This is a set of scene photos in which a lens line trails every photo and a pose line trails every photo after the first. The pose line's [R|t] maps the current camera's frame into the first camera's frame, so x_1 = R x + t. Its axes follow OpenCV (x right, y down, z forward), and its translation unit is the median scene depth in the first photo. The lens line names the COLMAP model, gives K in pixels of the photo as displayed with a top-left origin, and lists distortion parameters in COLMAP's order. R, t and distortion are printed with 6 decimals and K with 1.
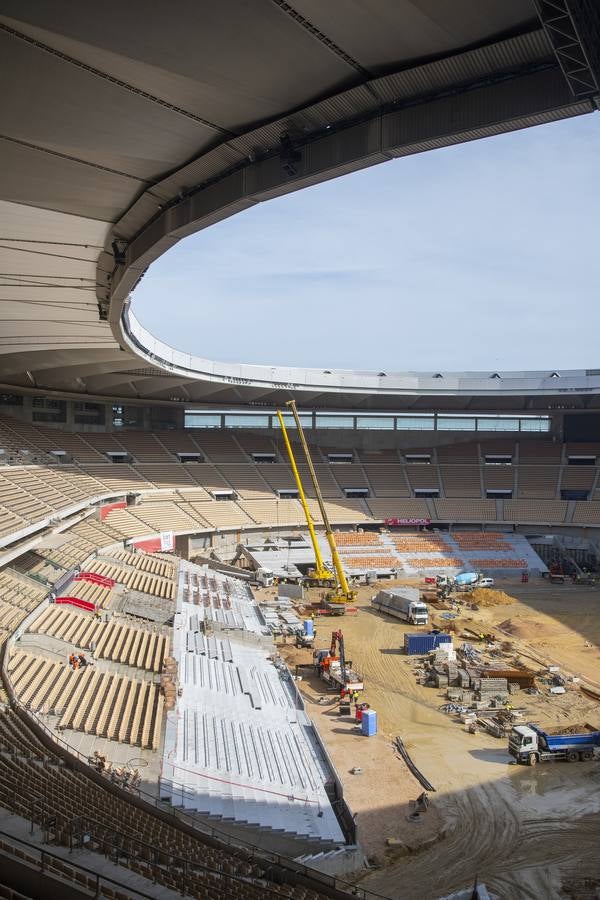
lens RADIAL K [[819.9, 0, 301.5], [0, 819.9, 465.8], [0, 0, 1]] dist [-0.012693, 0.017254]
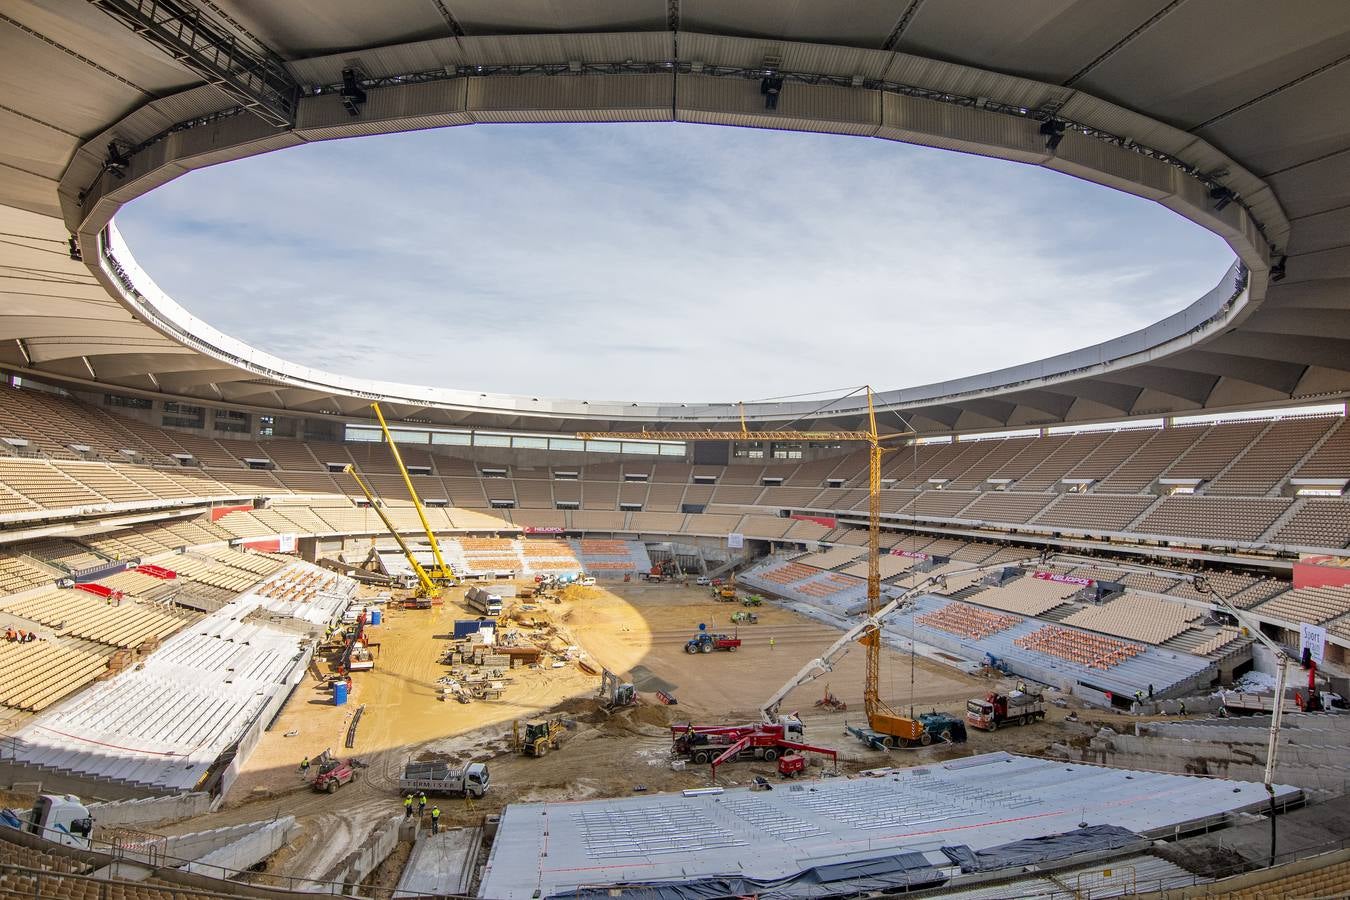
lens RADIAL K [[730.4, 0, 694.1], [0, 730.4, 444.2], [0, 0, 1]] dist [-0.002284, -0.015194]
pose [[0.978629, 0.035751, 0.202501, 0.164516], [-0.022741, 0.997546, -0.066213, 0.016751], [-0.204371, 0.060193, 0.977041, -0.035628]]
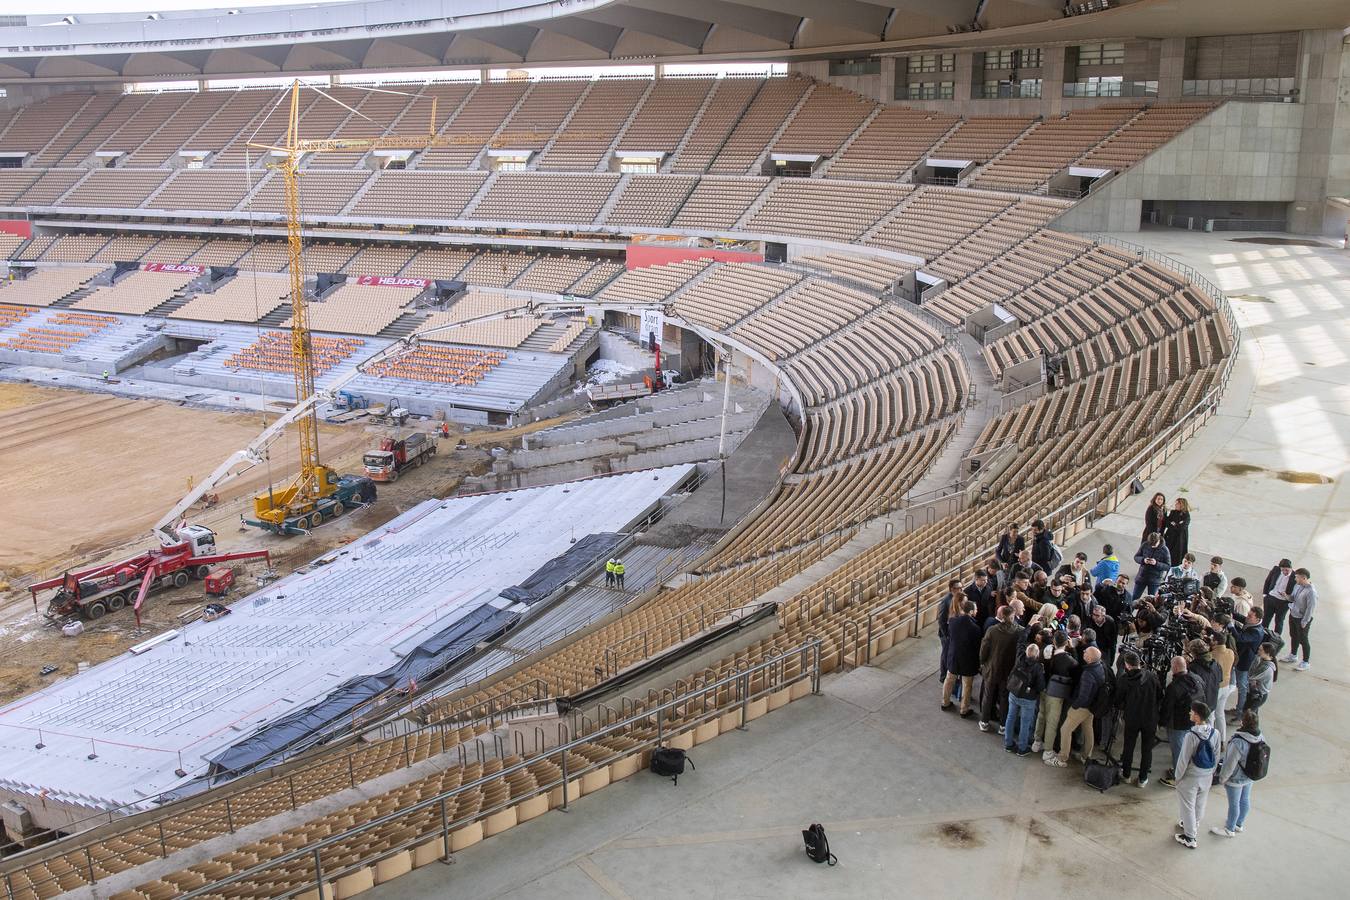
lens RADIAL K [[1121.2, 0, 706.8], [0, 1121.2, 390.4], [0, 0, 1]] dist [-0.126050, 0.075823]
pose [[0.505048, -0.199345, 0.839755, 0.027808], [0.005184, 0.973645, 0.228010, -0.025917], [-0.863076, -0.110803, 0.492771, -0.060038]]
